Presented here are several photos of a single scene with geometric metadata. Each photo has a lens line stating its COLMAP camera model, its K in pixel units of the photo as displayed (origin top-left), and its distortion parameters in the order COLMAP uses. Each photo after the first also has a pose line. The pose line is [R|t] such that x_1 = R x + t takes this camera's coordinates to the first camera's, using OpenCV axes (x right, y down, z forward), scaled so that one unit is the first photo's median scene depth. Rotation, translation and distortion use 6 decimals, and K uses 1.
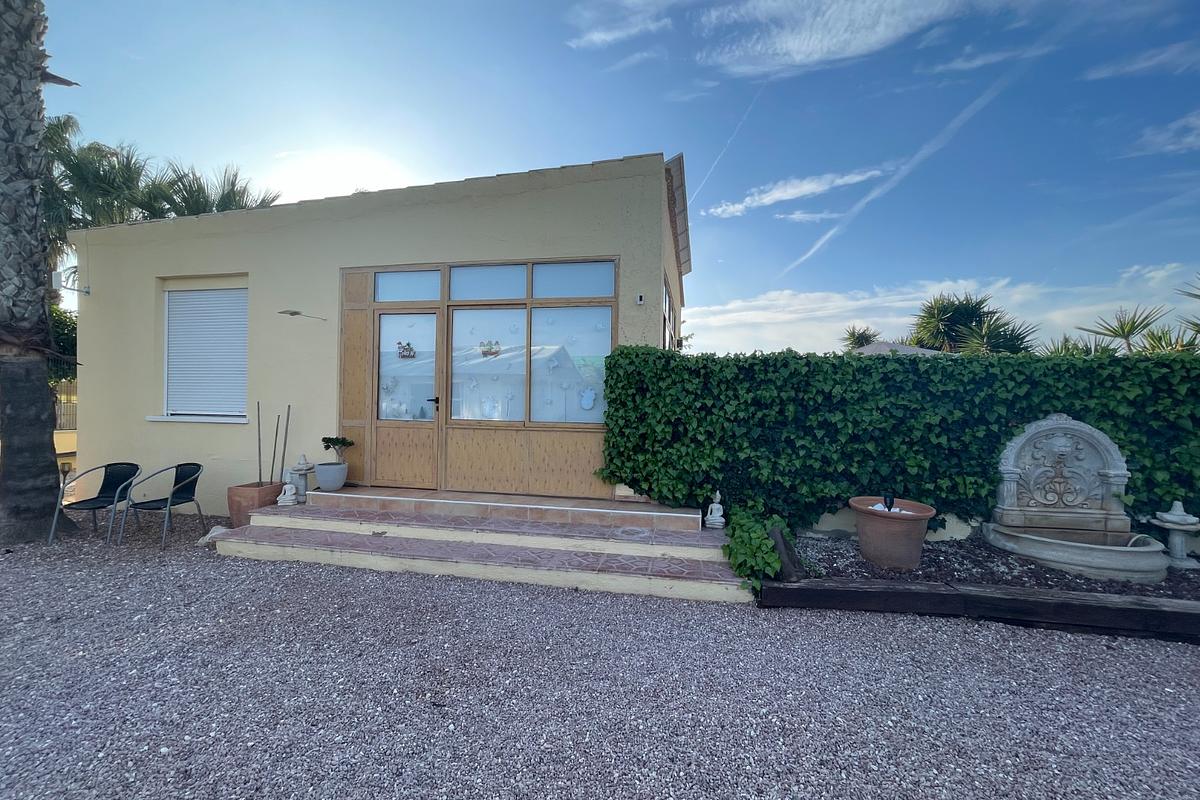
lens RADIAL K [[481.0, 0, 597.5], [0, 481.0, 401.4], [0, 0, 1]] dist [-0.000222, -0.000586]
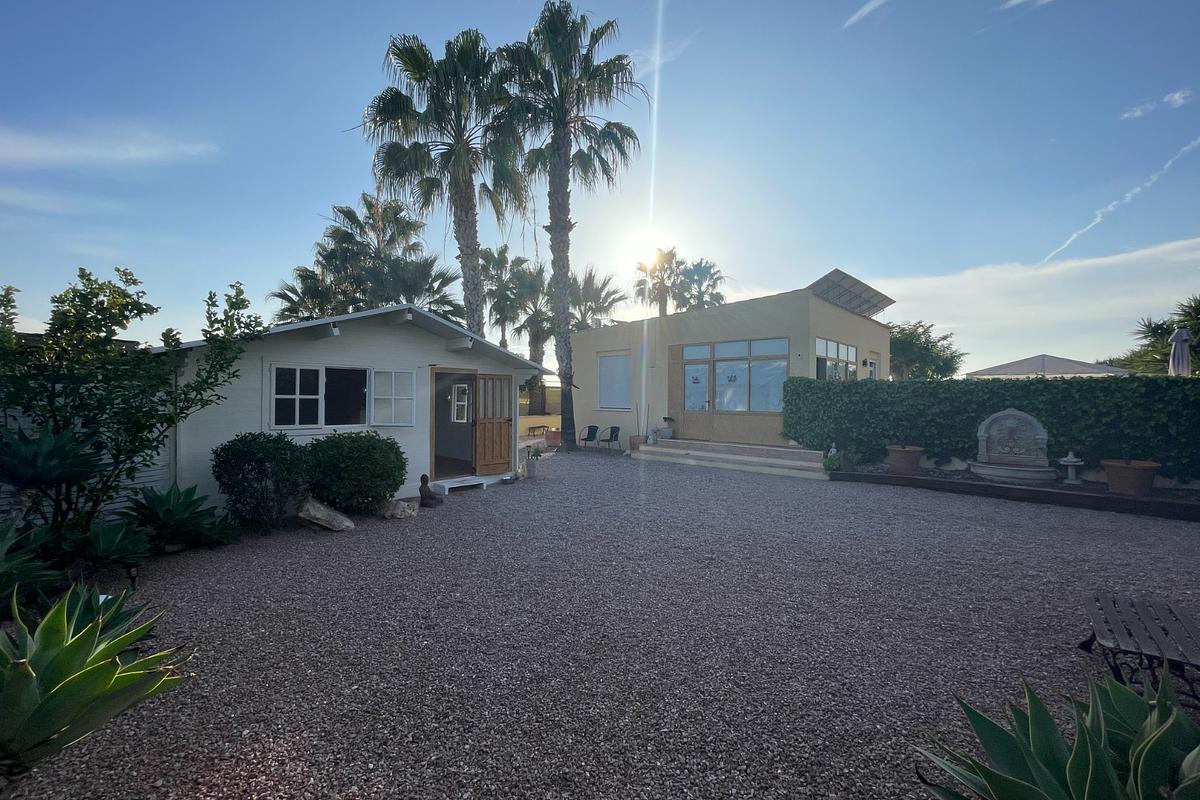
lens RADIAL K [[481.0, 0, 589.6], [0, 481.0, 397.3], [0, 0, 1]] dist [-0.000222, -0.000586]
pose [[0.847835, -0.009004, -0.530184, 0.396953], [0.006537, 0.999957, -0.006527, -0.011396], [0.530220, 0.002068, 0.847858, -1.237908]]
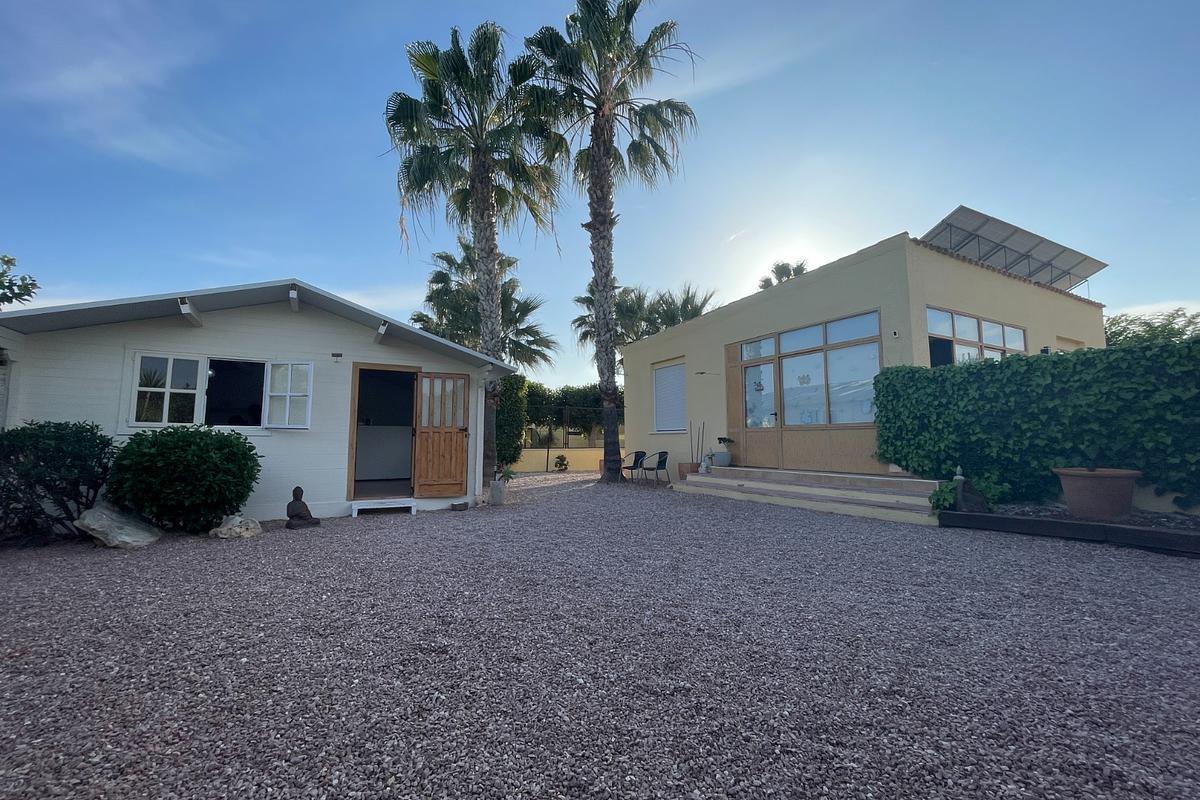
lens RADIAL K [[481.0, 0, 593.3], [0, 481.0, 397.3], [0, 0, 1]] dist [-0.000222, -0.000586]
pose [[0.640883, -0.087217, -0.762667, 0.535028], [0.010068, 0.994394, -0.105256, 0.109267], [0.767572, 0.059779, 0.638169, -0.546086]]
